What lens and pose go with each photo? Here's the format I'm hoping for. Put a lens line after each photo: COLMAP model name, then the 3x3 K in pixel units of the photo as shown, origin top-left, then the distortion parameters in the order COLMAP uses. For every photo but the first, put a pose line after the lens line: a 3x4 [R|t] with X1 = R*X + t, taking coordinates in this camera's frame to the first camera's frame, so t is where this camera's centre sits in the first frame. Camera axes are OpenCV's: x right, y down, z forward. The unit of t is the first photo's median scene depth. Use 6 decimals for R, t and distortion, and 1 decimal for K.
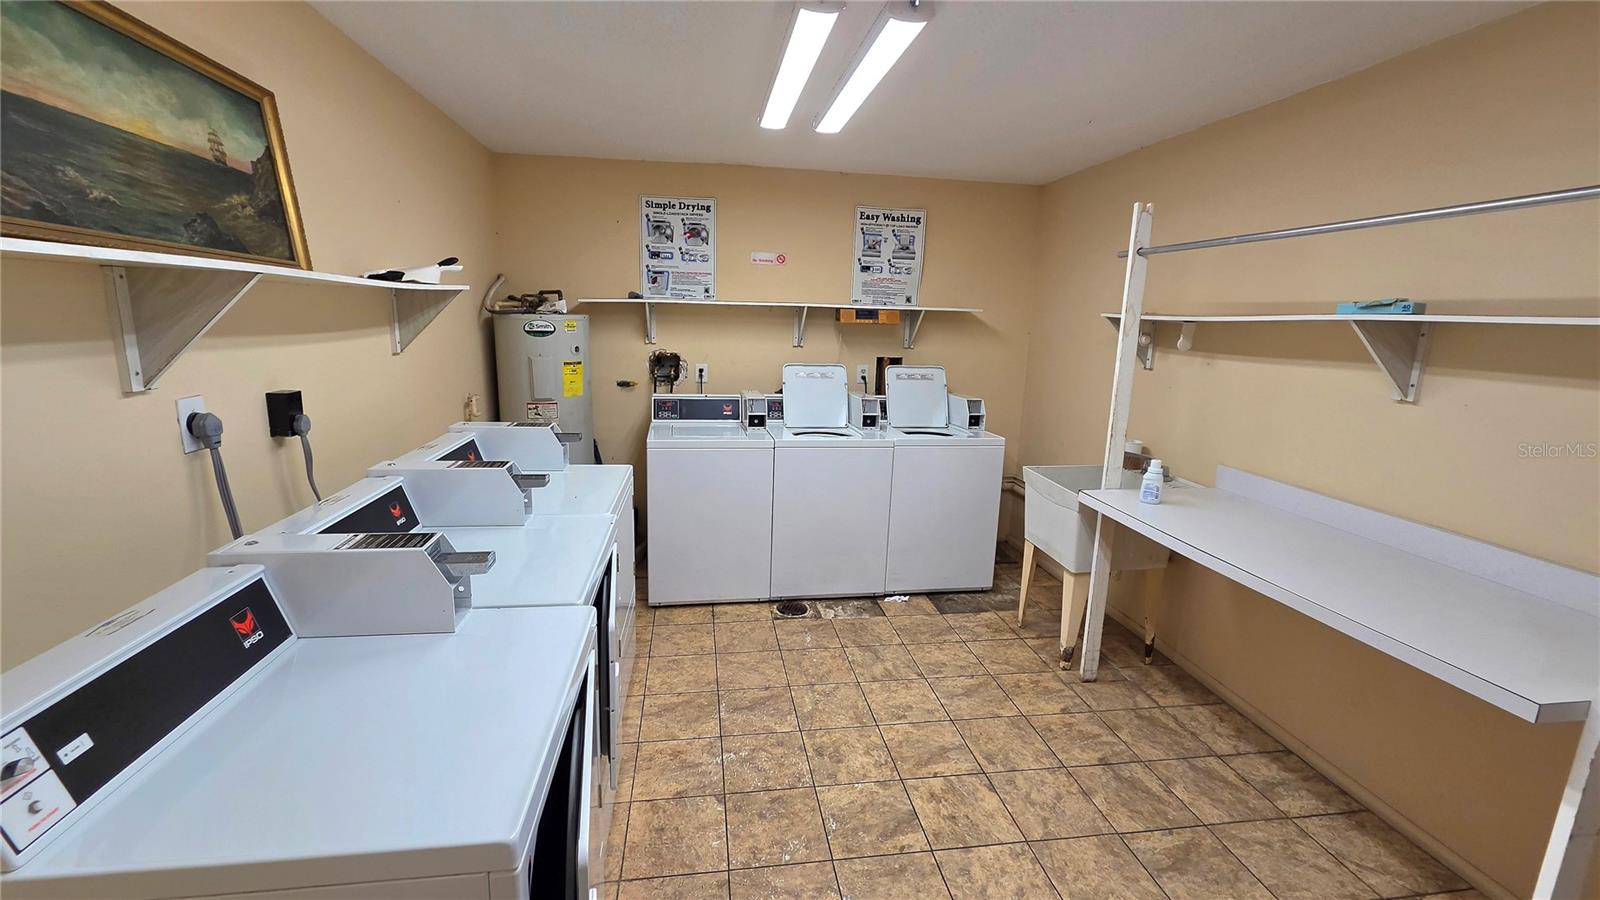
lens RADIAL K [[664.2, 0, 794.3], [0, 664.2, 441.3], [0, 0, 1]] dist [0.002366, -0.000299]
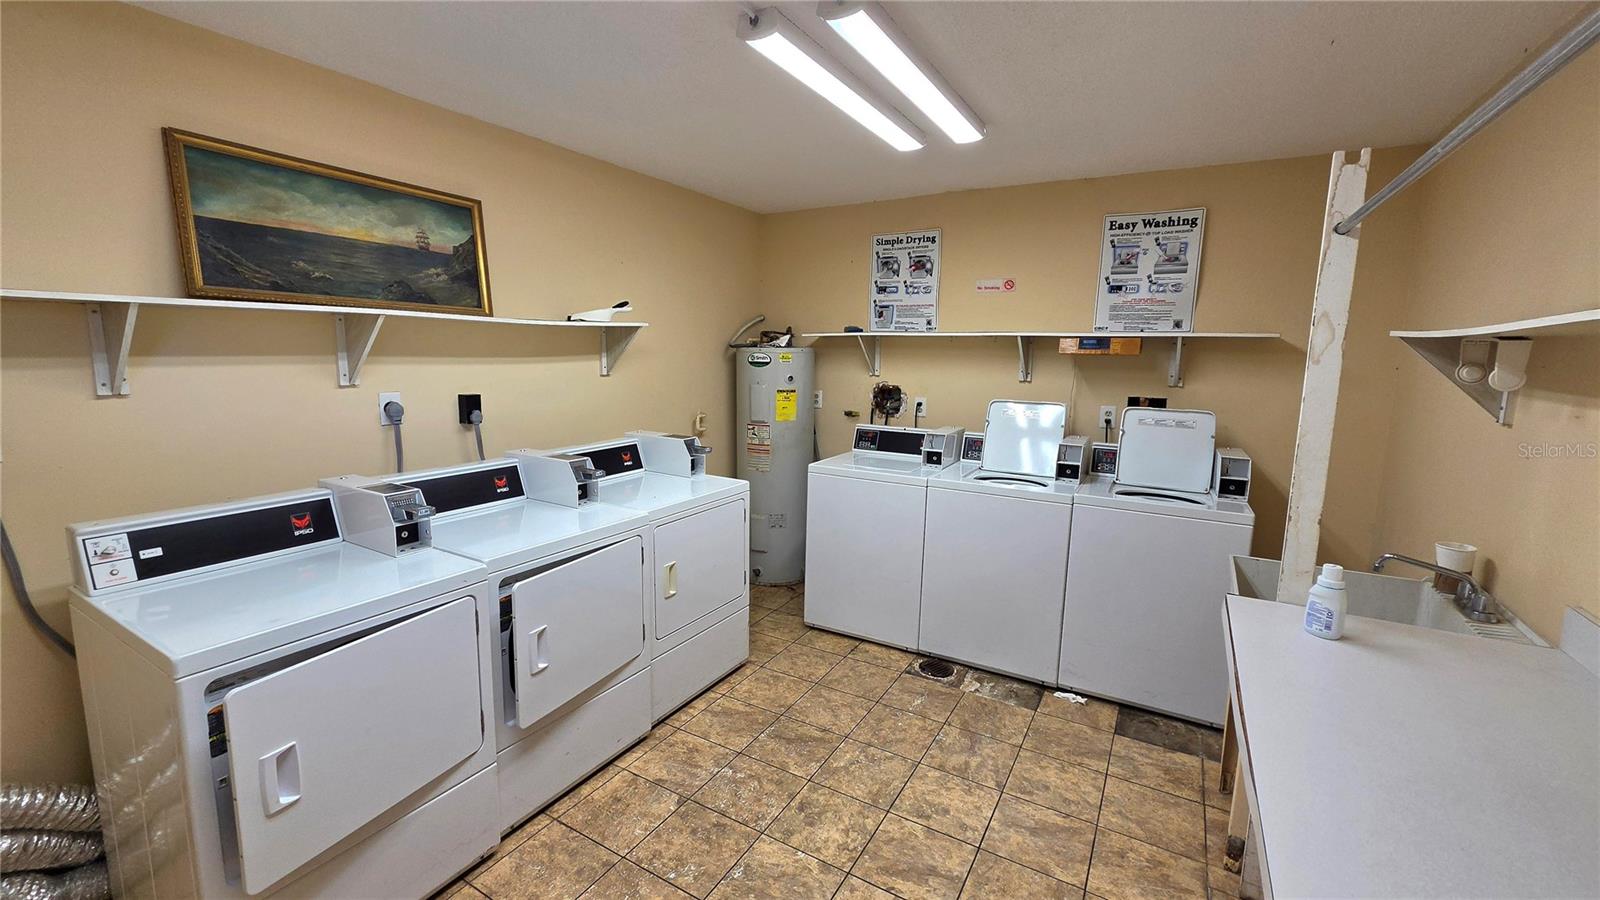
lens RADIAL K [[664.2, 0, 794.3], [0, 664.2, 441.3], [0, 0, 1]] dist [0.002366, -0.000299]
pose [[0.769952, 0.074487, -0.633739, 0.393110], [-0.115373, 0.993045, -0.023453, -0.009547], [0.627585, 0.091174, 0.773191, 0.157773]]
